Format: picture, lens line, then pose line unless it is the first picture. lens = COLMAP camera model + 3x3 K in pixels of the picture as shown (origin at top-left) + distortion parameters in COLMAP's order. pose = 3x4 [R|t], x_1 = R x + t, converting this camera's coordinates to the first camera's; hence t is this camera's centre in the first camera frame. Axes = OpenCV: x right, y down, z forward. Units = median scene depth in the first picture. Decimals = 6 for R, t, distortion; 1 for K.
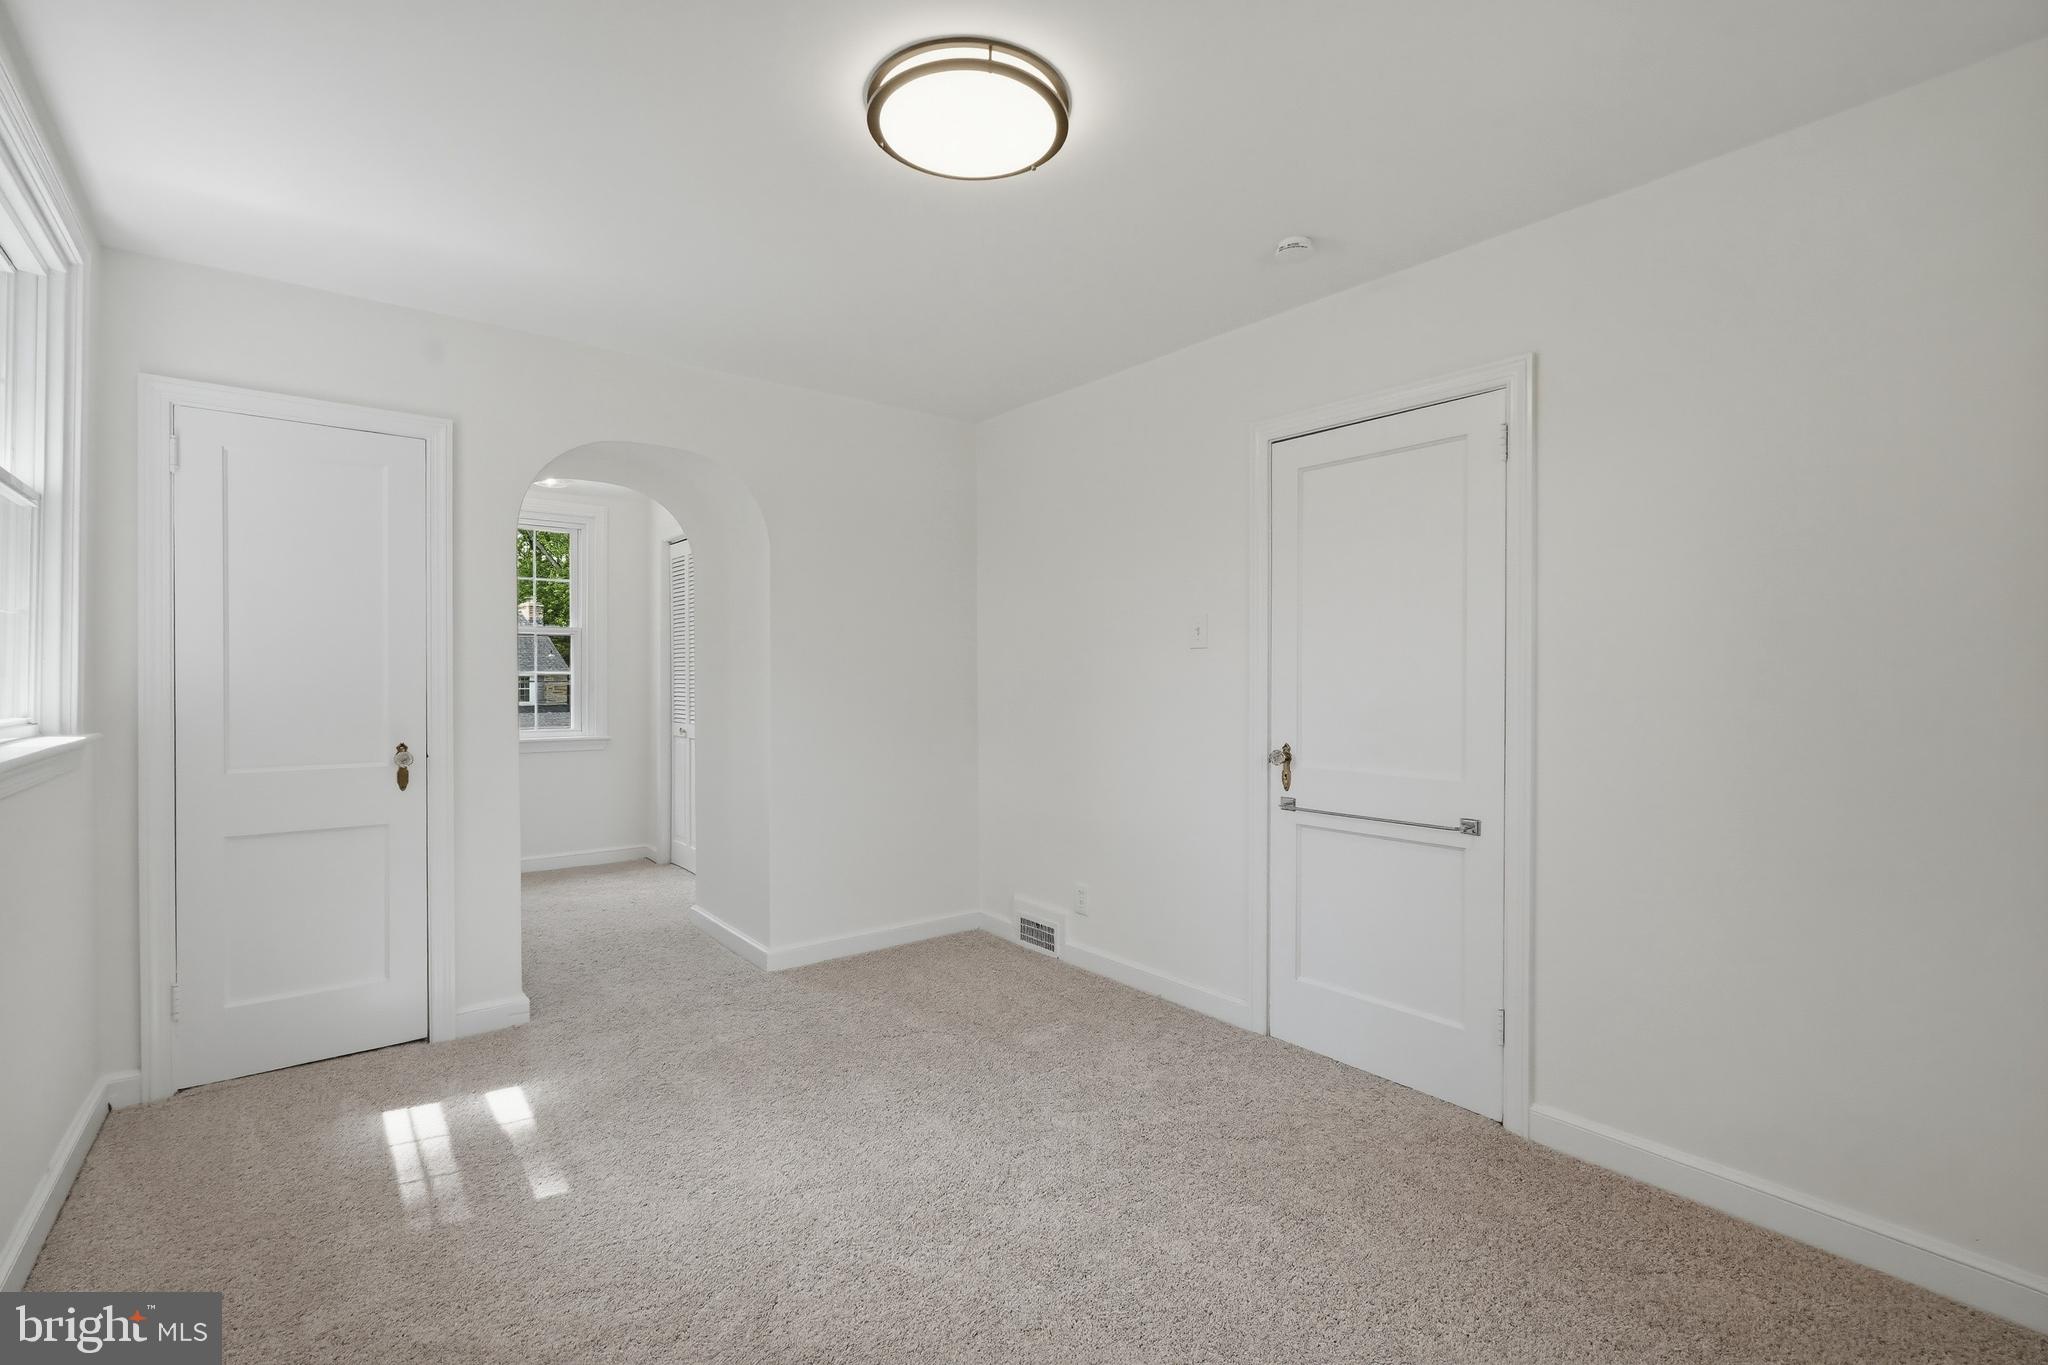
lens RADIAL K [[934.3, 0, 1026.6], [0, 934.3, 679.0], [0, 0, 1]] dist [-0.003797, 0.002805]
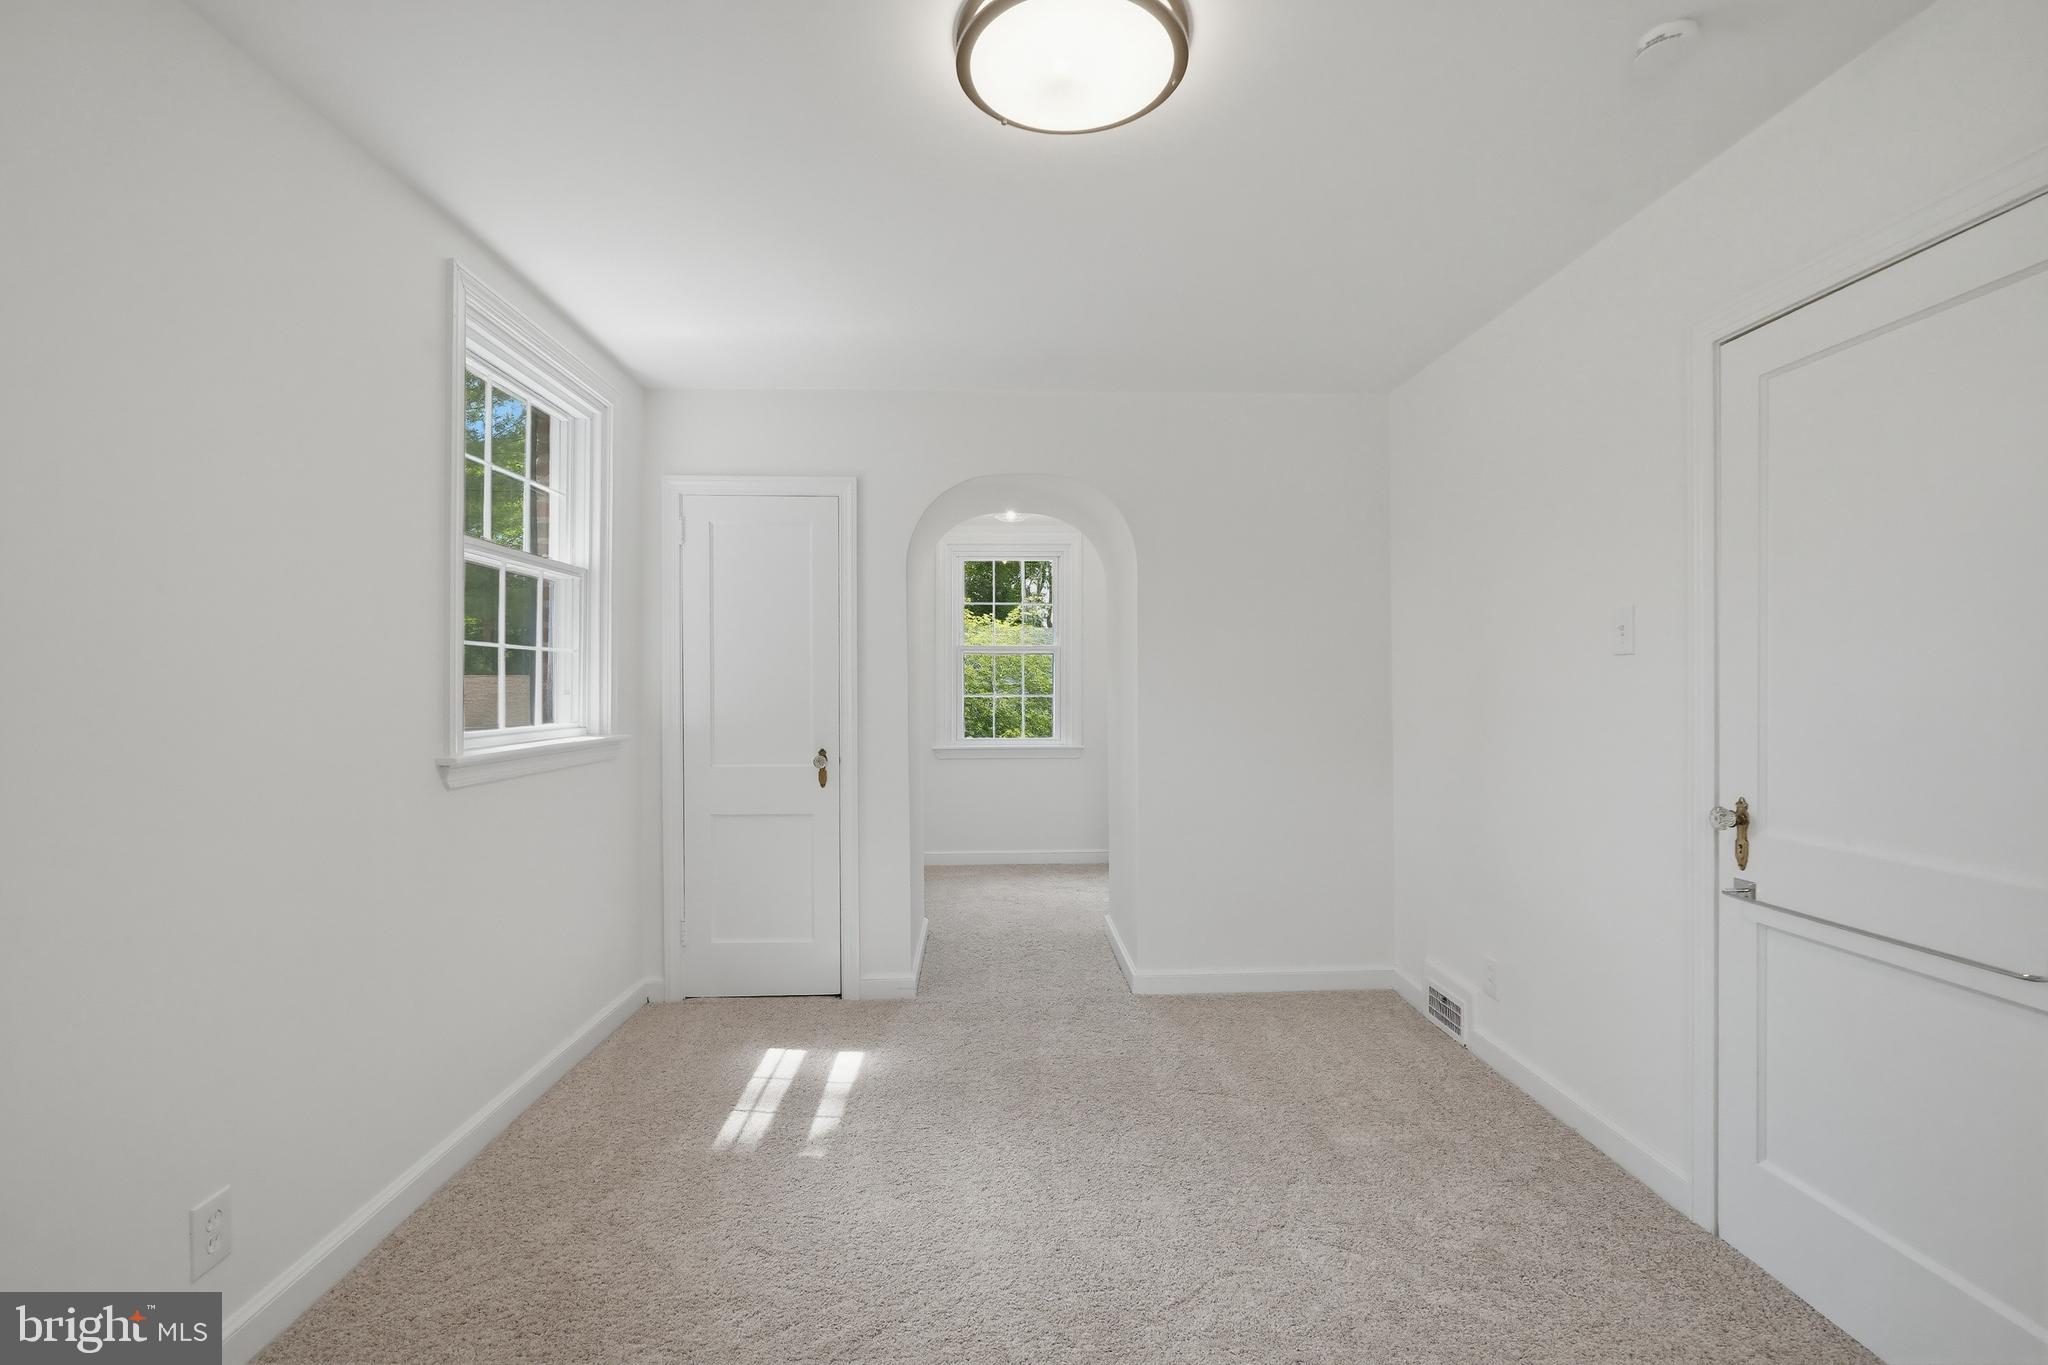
lens RADIAL K [[934.3, 0, 1031.7], [0, 934.3, 686.8], [0, 0, 1]] dist [-0.003797, 0.002805]
pose [[0.804423, -0.002038, -0.594053, 0.266547], [0.001204, 0.999998, -0.001801, -0.008459], [0.594055, 0.000734, 0.804424, 0.177082]]
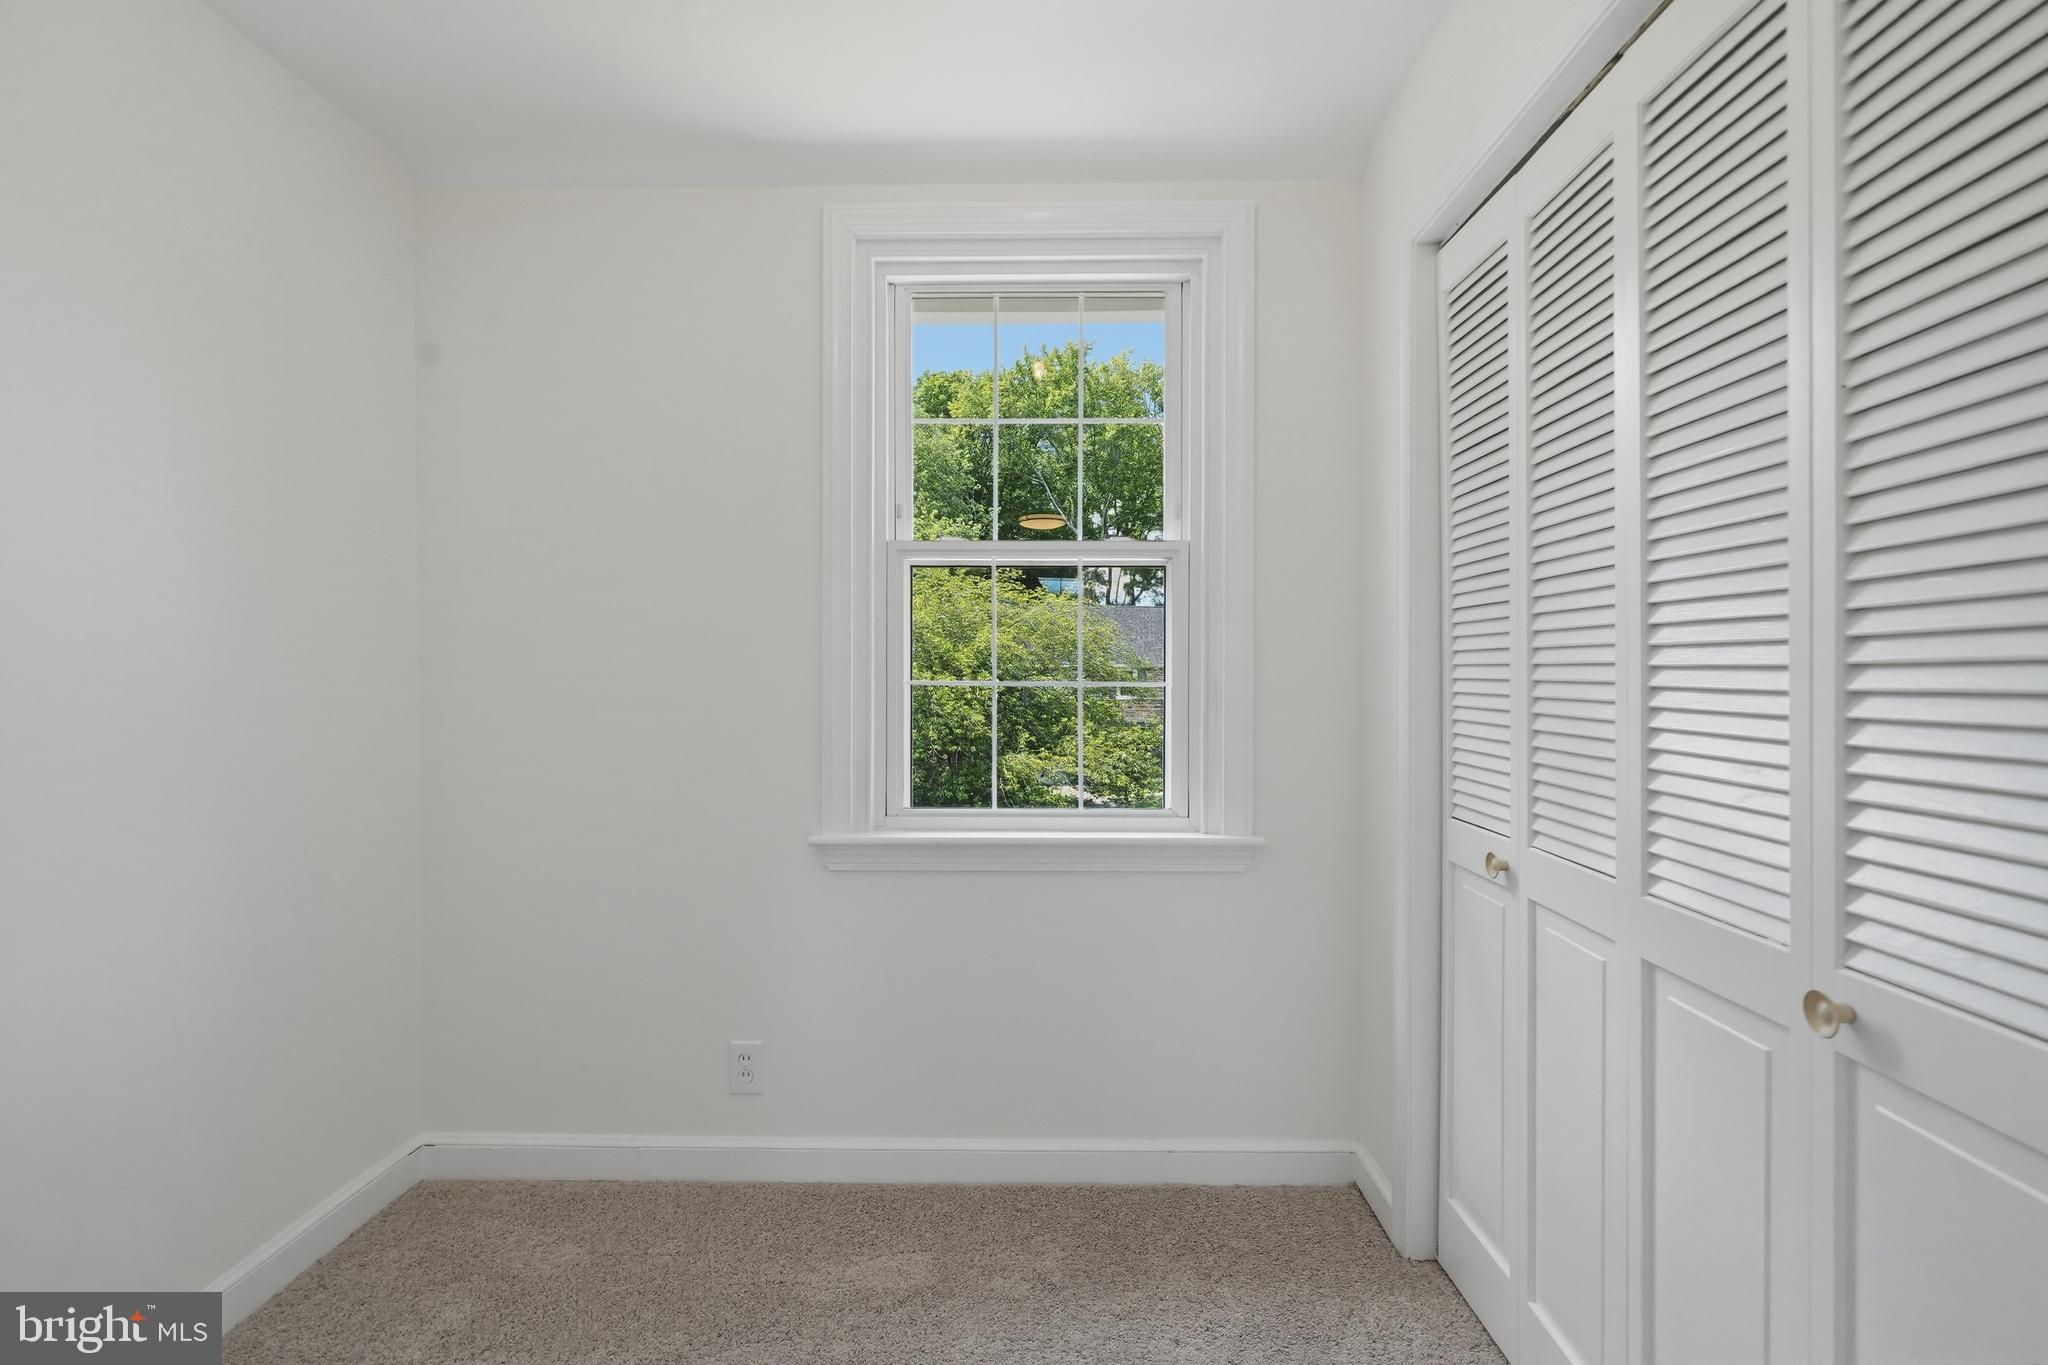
lens RADIAL K [[934.3, 0, 1029.6], [0, 934.3, 669.2], [0, 0, 1]] dist [-0.003797, 0.002805]
pose [[0.765034, -0.000349, -0.643990, -0.516790], [-0.002438, 0.999991, -0.003437, -0.003910], [0.643985, 0.004200, 0.765026, 1.219022]]
